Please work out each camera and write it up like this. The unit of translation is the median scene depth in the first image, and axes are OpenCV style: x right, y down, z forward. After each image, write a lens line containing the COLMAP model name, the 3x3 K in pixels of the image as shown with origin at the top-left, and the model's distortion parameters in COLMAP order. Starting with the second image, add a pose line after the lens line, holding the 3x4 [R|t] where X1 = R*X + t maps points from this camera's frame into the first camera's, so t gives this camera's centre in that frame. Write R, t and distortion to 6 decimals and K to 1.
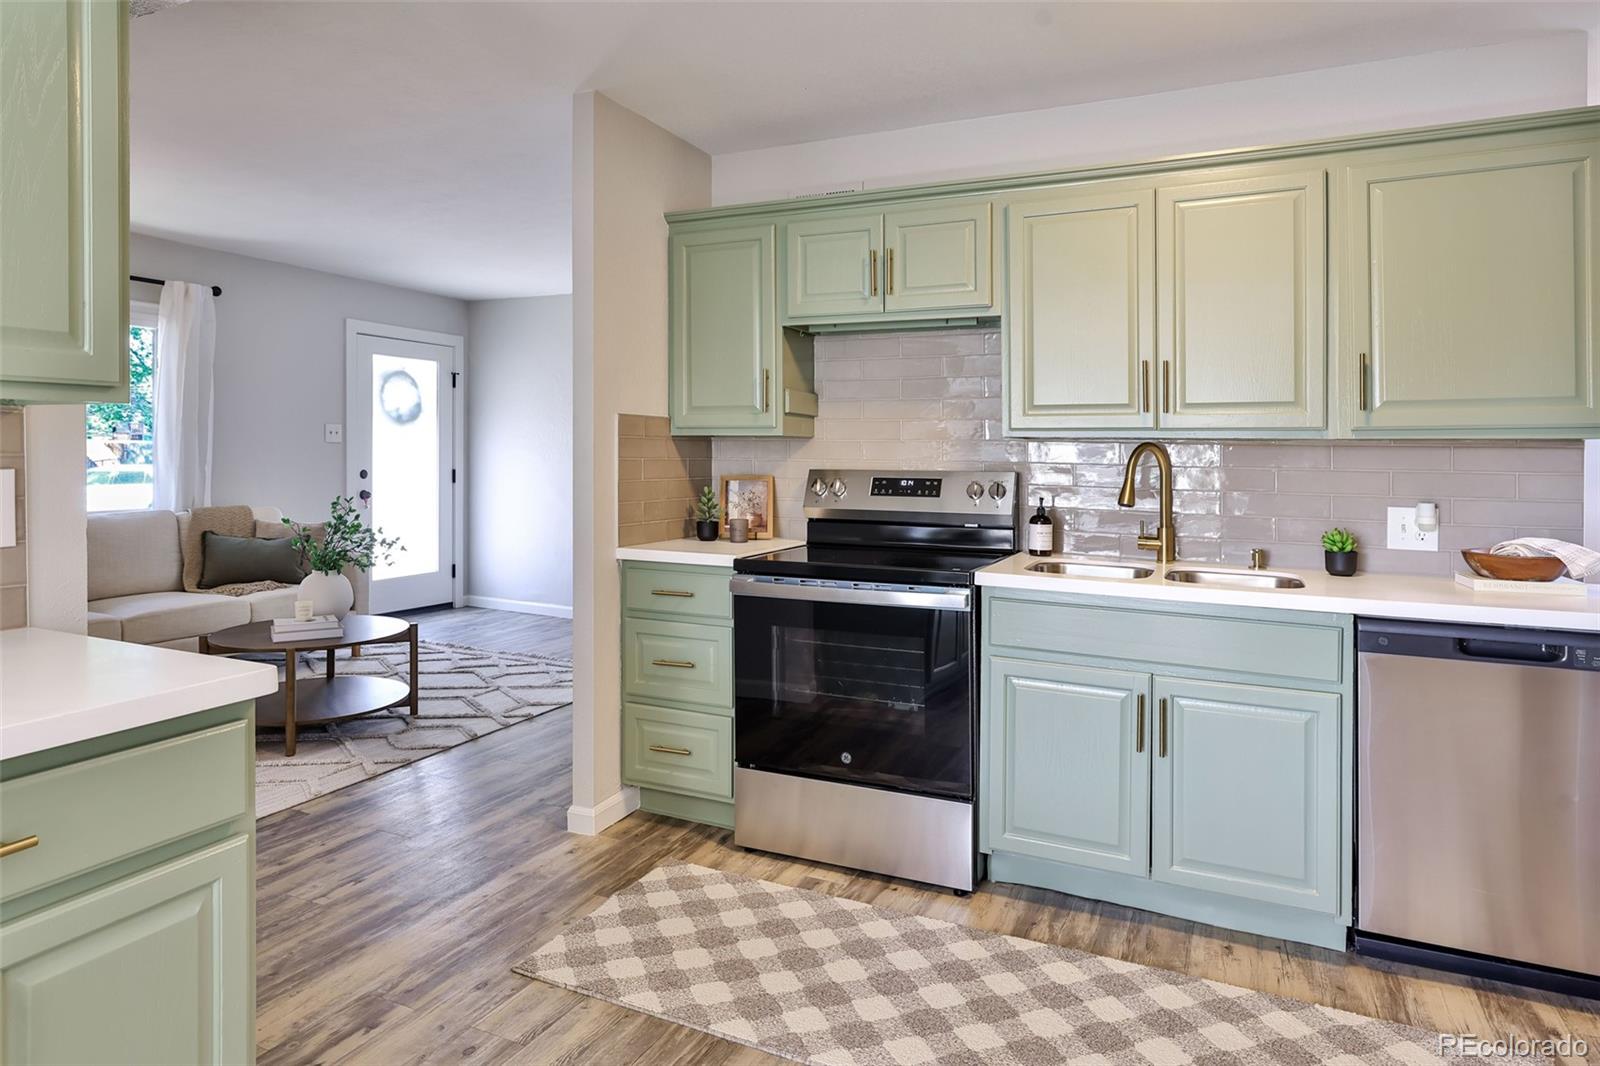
lens RADIAL K [[935.9, 0, 805.6], [0, 935.9, 445.6], [0, 0, 1]] dist [0.000859, -0.000570]
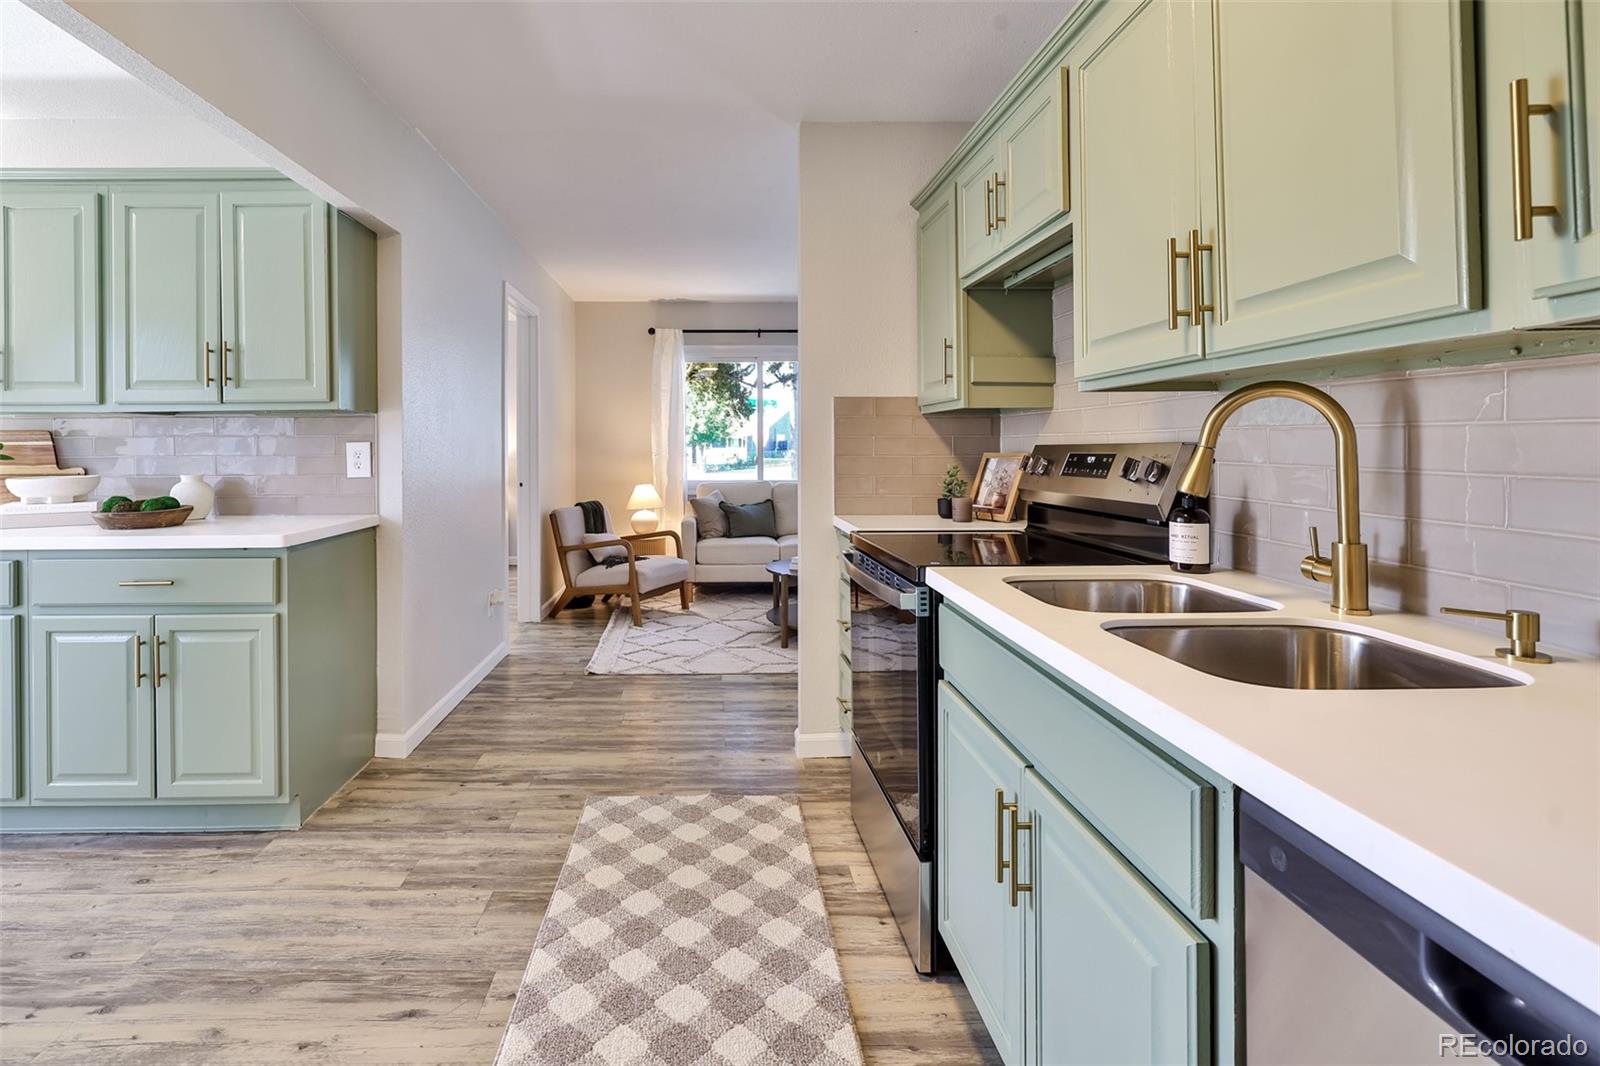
lens RADIAL K [[772.6, 0, 747.0], [0, 772.6, 448.4], [0, 0, 1]] dist [0.000691, 0.000262]
pose [[0.447627, -0.010270, -0.894161, 0.612178], [0.014708, 0.999883, -0.004122, 0.031899], [0.894099, -0.011307, 0.447726, 0.512894]]
